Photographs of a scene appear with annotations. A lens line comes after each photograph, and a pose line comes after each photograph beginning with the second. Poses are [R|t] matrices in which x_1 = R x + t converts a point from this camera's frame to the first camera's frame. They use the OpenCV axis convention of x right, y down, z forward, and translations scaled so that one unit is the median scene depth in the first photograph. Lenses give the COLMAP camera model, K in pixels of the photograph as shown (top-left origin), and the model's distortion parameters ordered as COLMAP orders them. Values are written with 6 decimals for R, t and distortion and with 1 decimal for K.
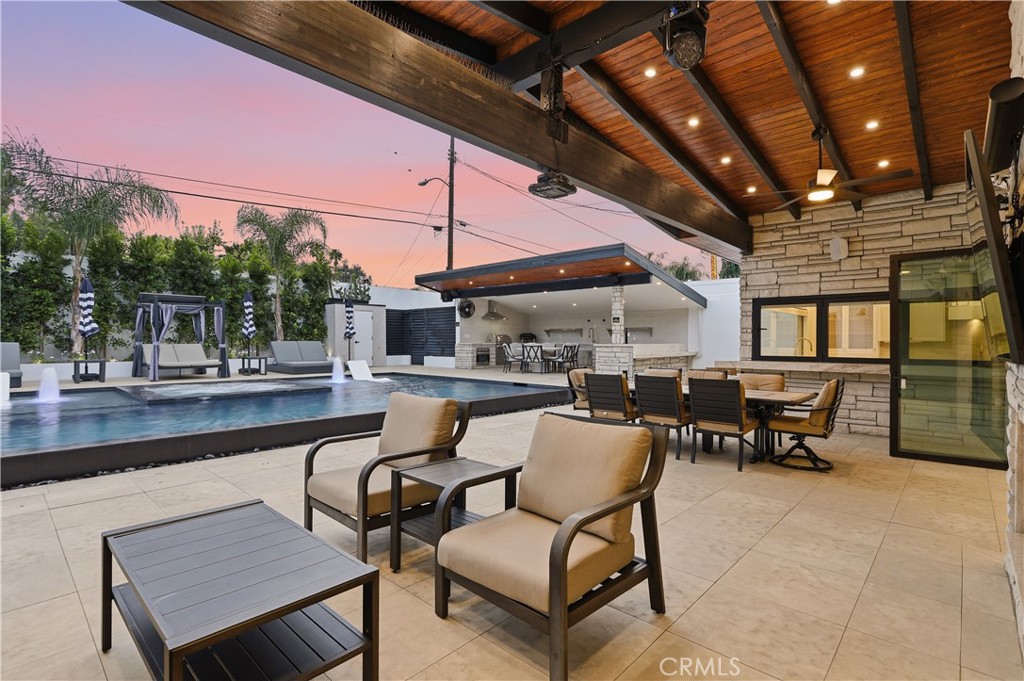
lens RADIAL K [[492.2, 0, 515.6], [0, 492.2, 343.5], [0, 0, 1]] dist [-0.003379, -0.000604]
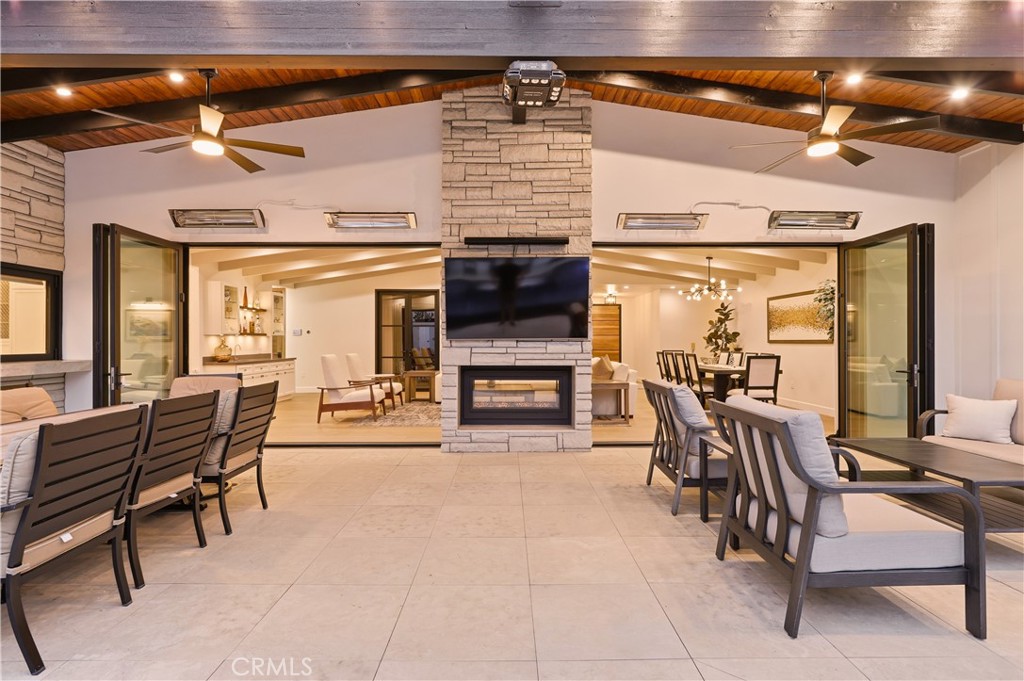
lens RADIAL K [[494.1, 0, 512.0], [0, 494.1, 340.5], [0, 0, 1]] dist [-0.003924, 0.000266]
pose [[-0.685076, -0.004658, 0.728456, -0.229671], [-0.000552, 0.999983, 0.005876, 0.005695], [-0.728471, 0.003624, -0.685067, 0.881061]]
